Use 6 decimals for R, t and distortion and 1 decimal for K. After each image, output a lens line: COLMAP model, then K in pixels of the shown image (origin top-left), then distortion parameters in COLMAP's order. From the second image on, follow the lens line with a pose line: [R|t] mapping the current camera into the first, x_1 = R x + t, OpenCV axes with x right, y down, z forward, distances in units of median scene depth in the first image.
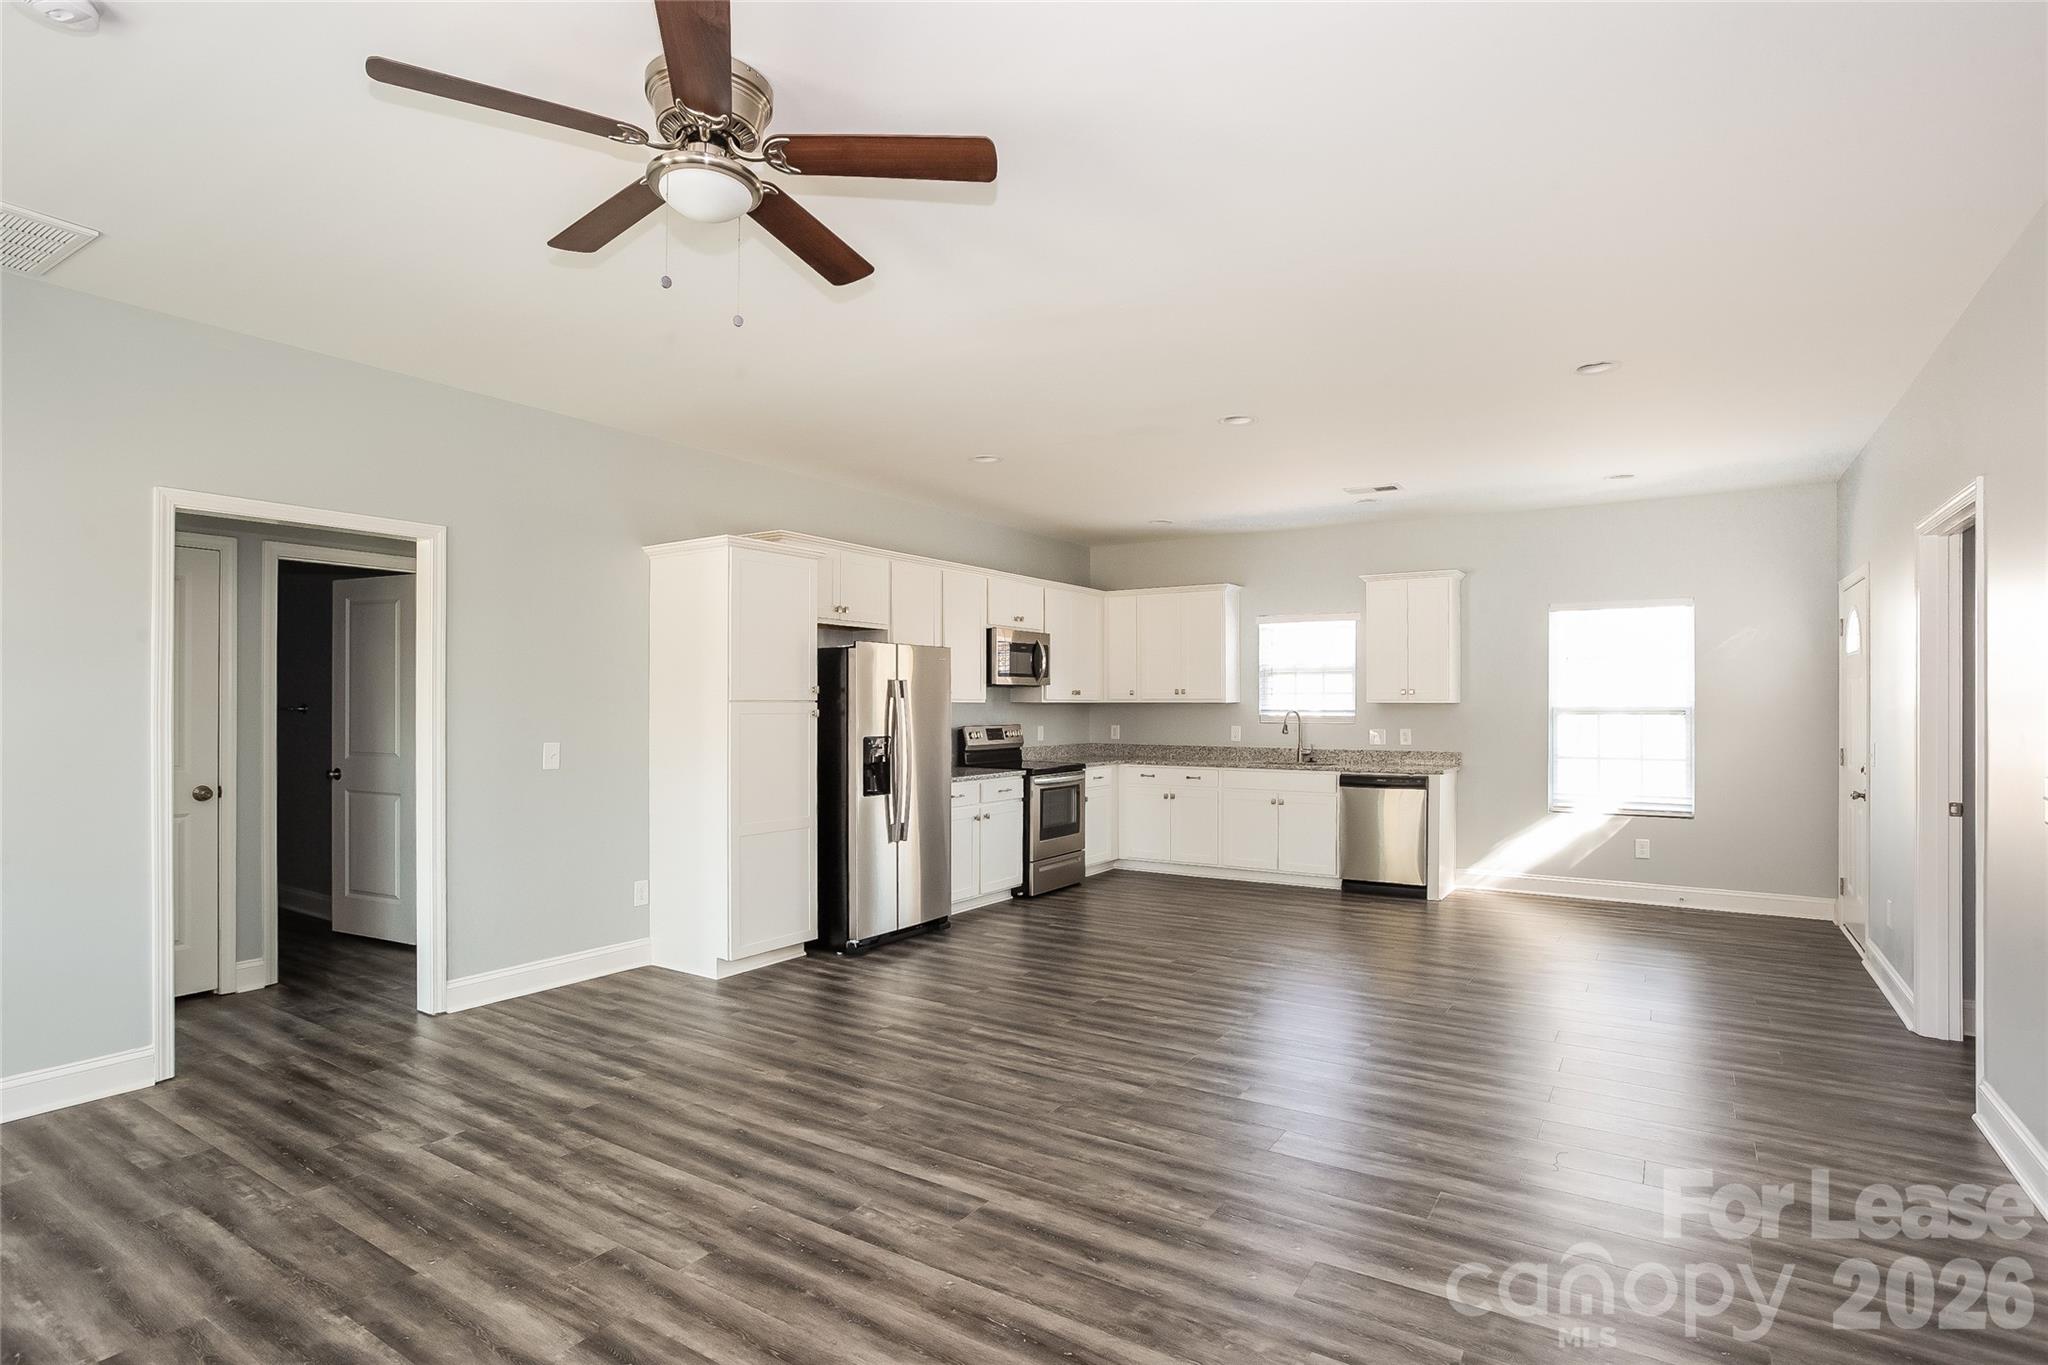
lens RADIAL K [[1023.4, 0, 999.7], [0, 1023.4, 702.7], [0, 0, 1]] dist [-0.030942, 0.004733]
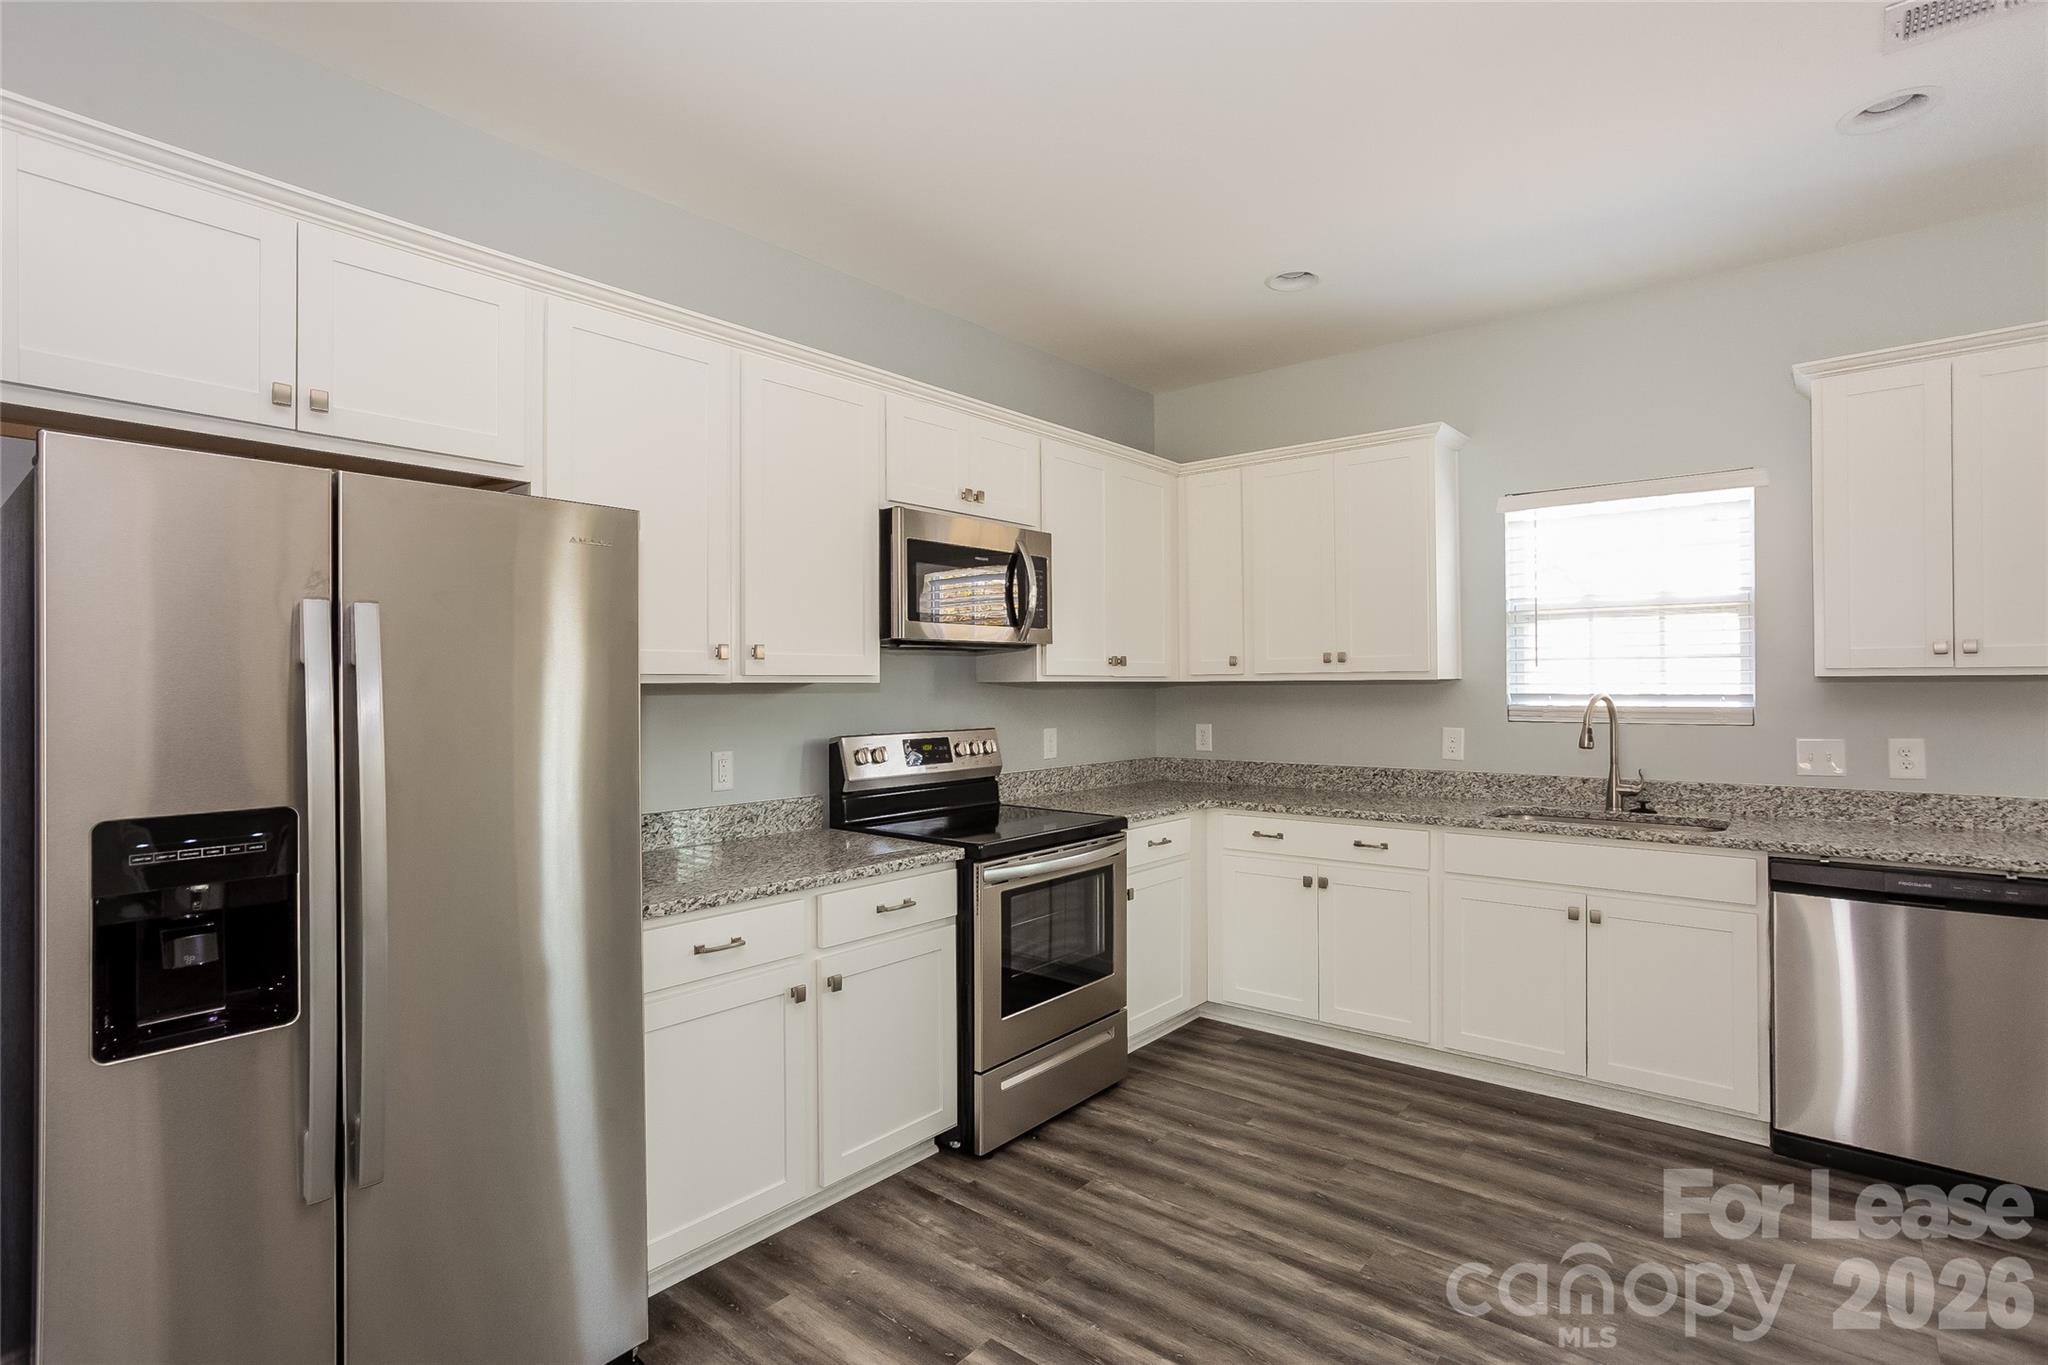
lens RADIAL K [[1023.4, 0, 1018.5], [0, 1023.4, 683.2], [0, 0, 1]] dist [-0.030942, 0.004733]
pose [[0.995537, -0.007288, -0.094091, 0.082702], [0.007110, 0.999972, -0.002231, 0.001541], [0.094105, 0.001552, 0.995561, 0.572625]]
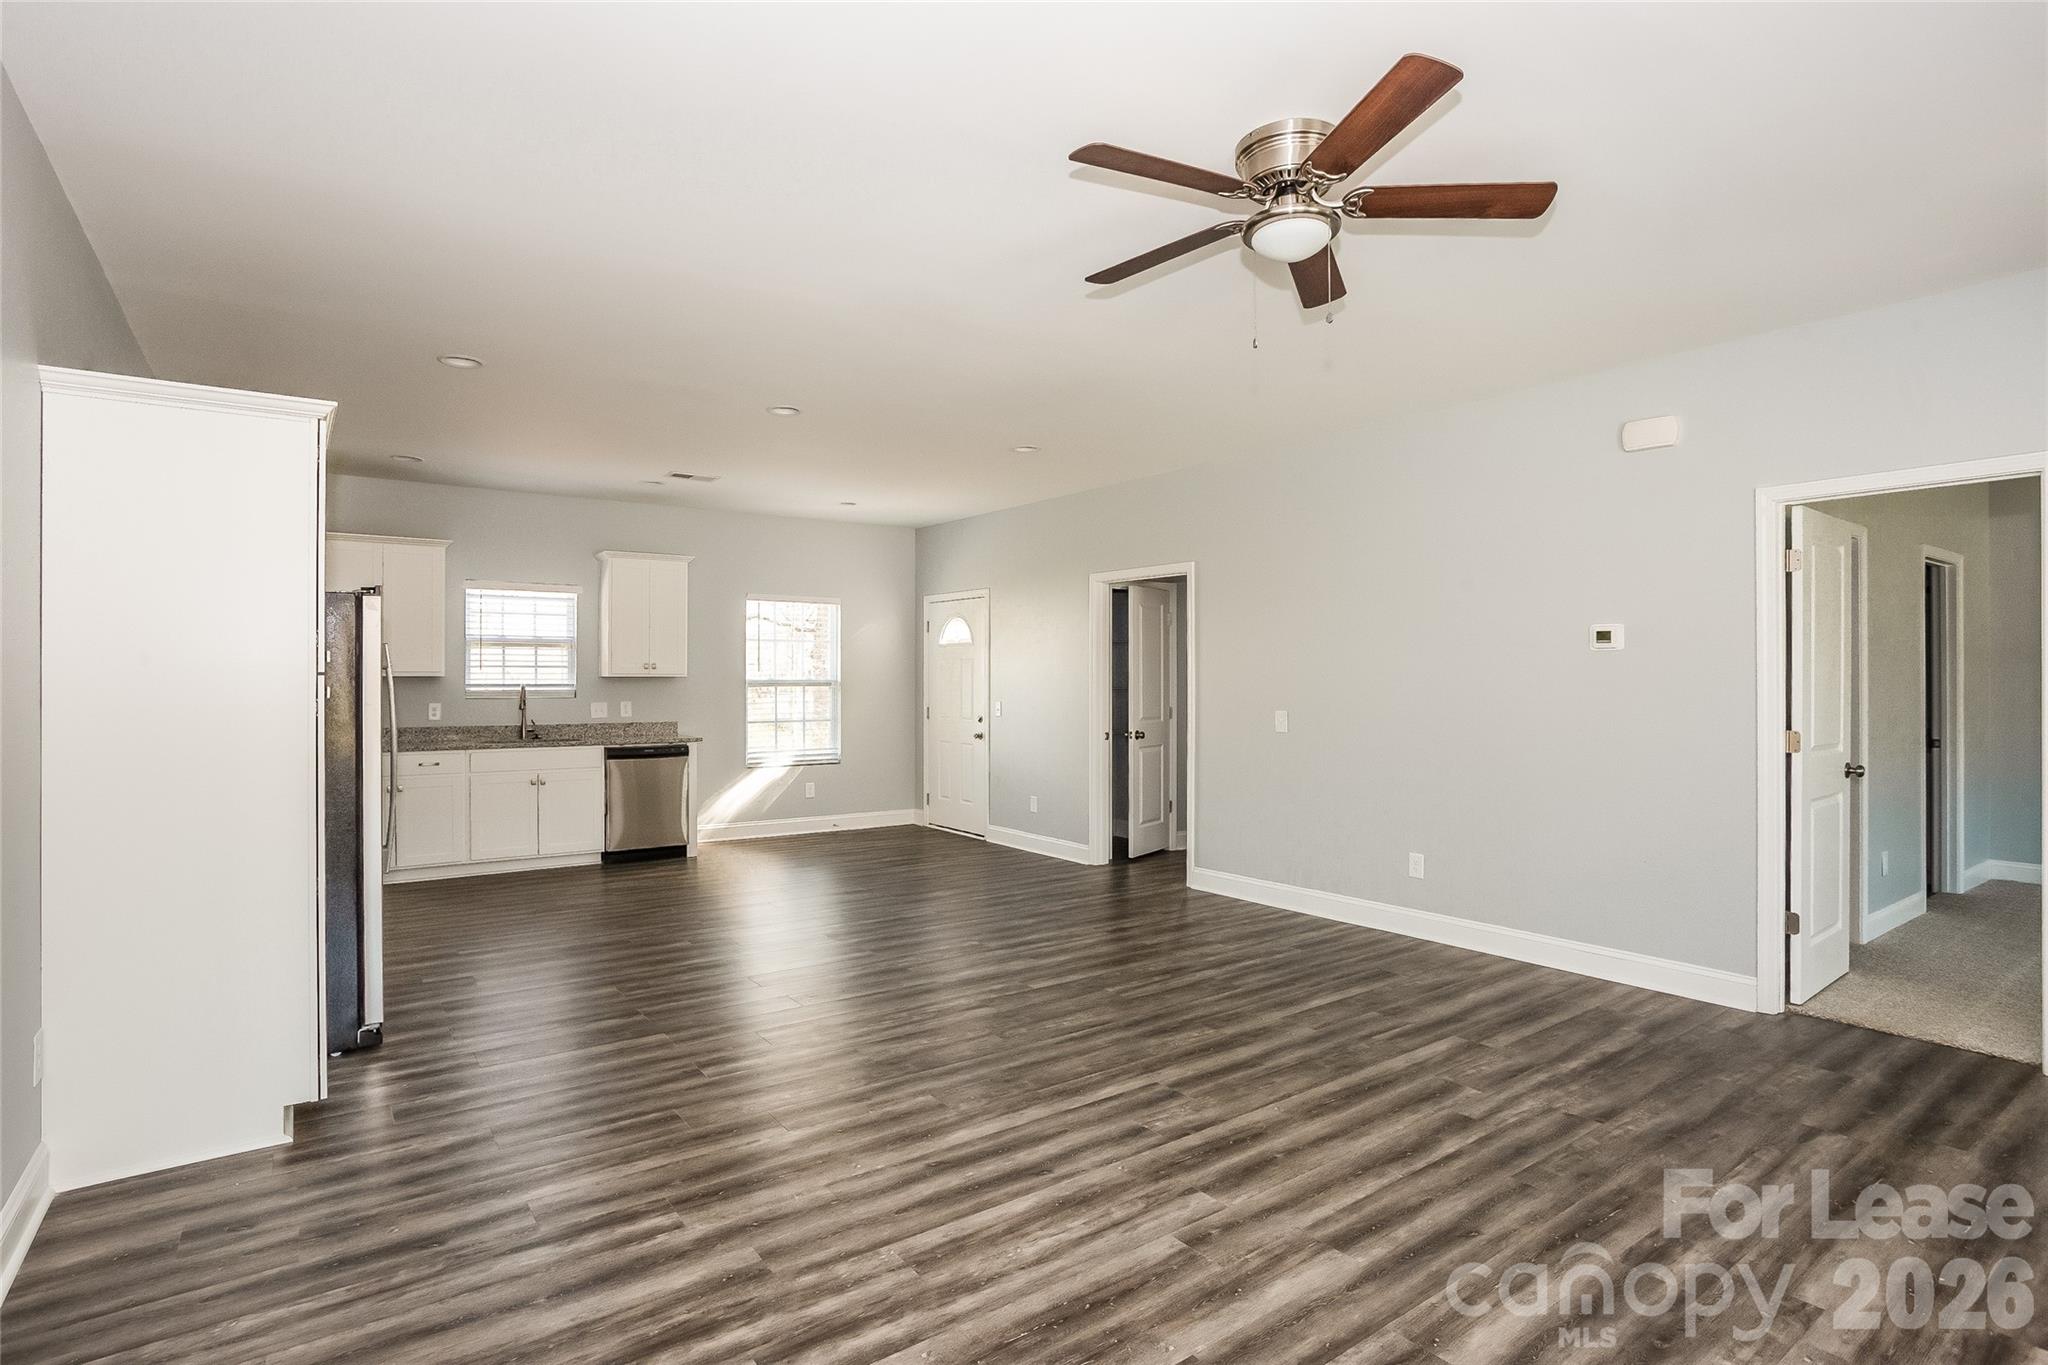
lens RADIAL K [[1023.4, 0, 1007.1], [0, 1023.4, 680.1], [0, 0, 1]] dist [-0.030942, 0.004733]
pose [[0.351645, -0.001496, 0.936132, -0.453161], [-0.003752, 0.999988, 0.003007, -0.001200], [-0.936126, -0.004570, 0.351636, 0.269637]]
